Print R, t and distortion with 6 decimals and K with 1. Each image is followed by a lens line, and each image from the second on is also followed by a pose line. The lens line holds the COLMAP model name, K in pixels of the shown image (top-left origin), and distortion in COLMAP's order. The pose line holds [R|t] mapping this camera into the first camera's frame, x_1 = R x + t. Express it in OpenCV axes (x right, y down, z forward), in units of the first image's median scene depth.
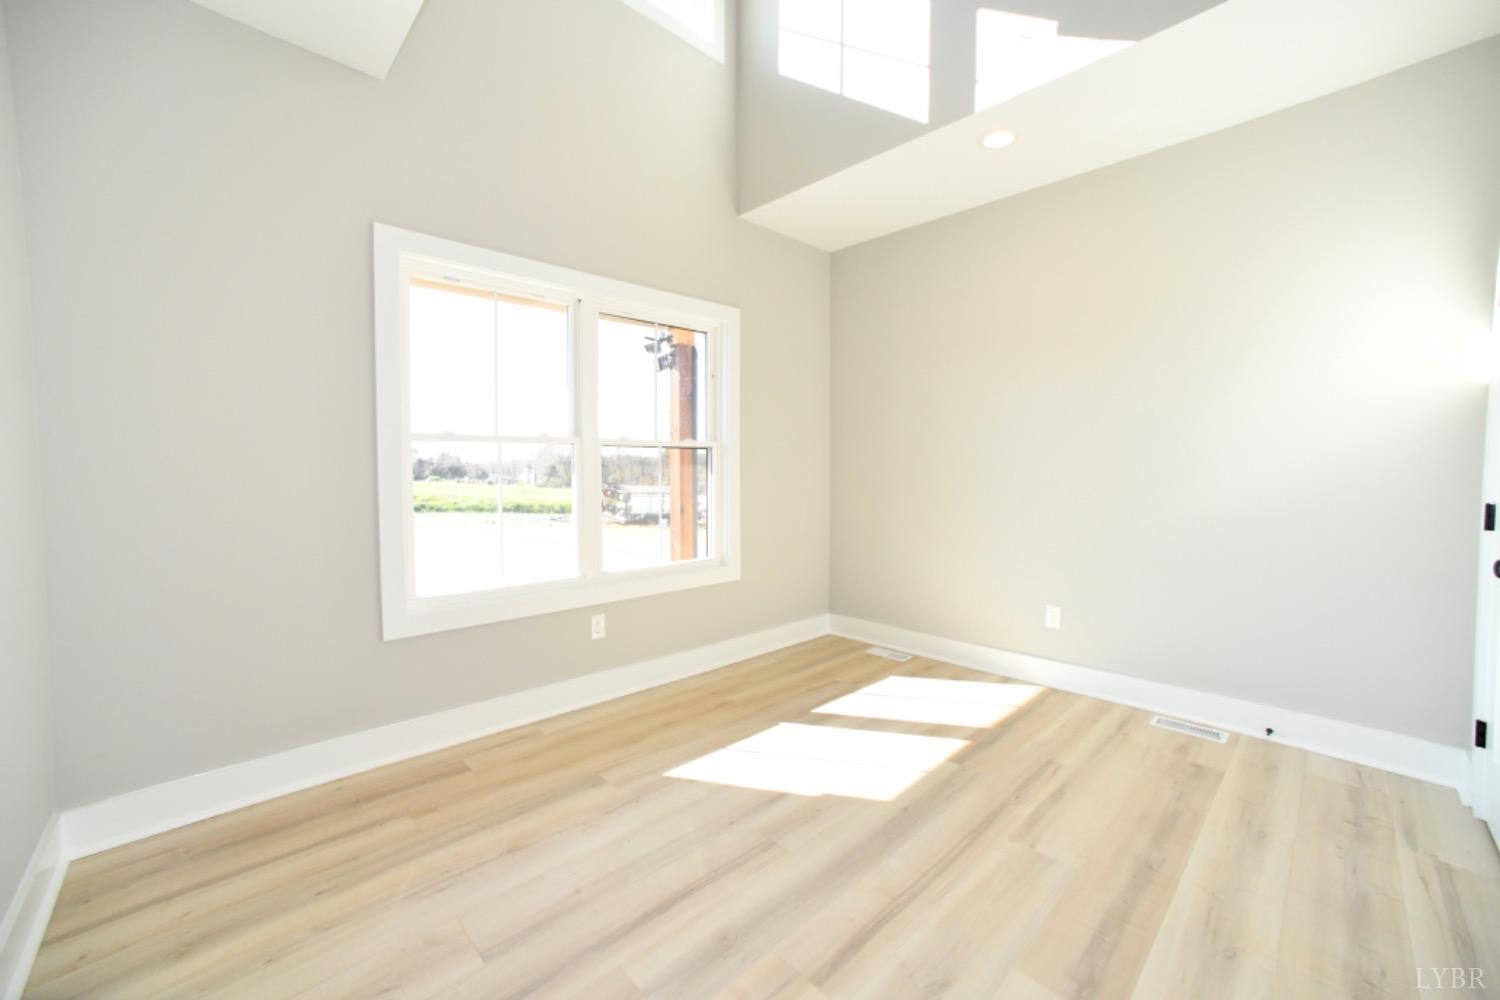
lens RADIAL K [[597.7, 0, 752.6], [0, 597.7, 492.0], [0, 0, 1]] dist [-0.069907, 0.031087]
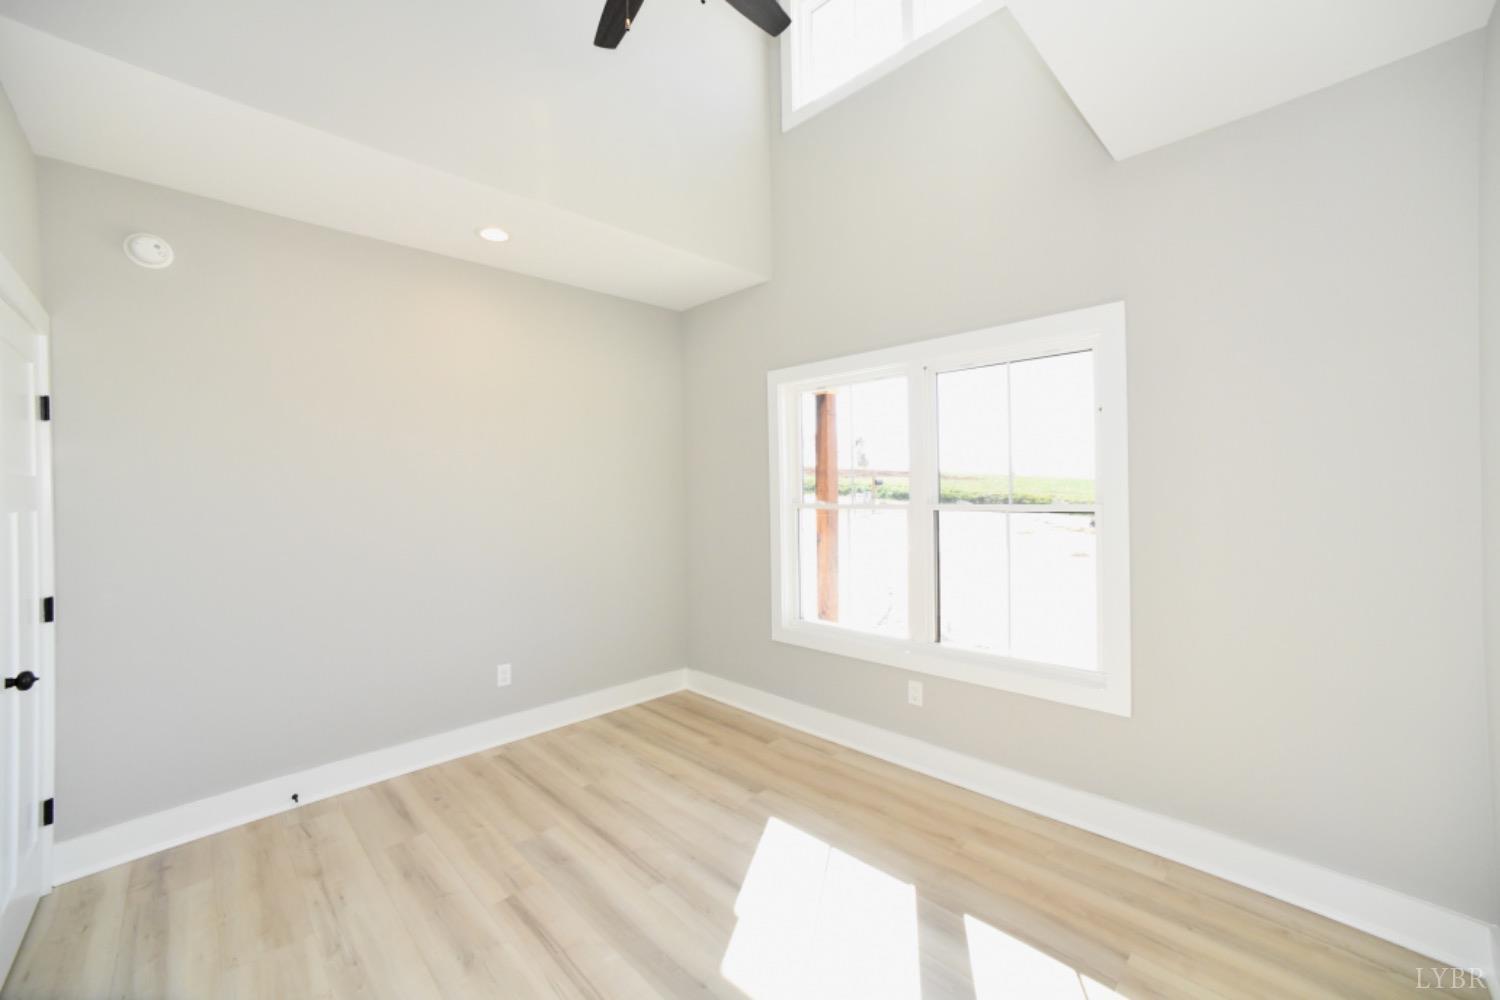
lens RADIAL K [[597.7, 0, 752.6], [0, 597.7, 492.0], [0, 0, 1]] dist [-0.069907, 0.031087]
pose [[0.016681, 0.002163, -0.999859, 0.998902], [-0.026783, 0.999640, 0.001715, -0.144199], [0.999502, 0.026750, 0.016733, 0.967686]]
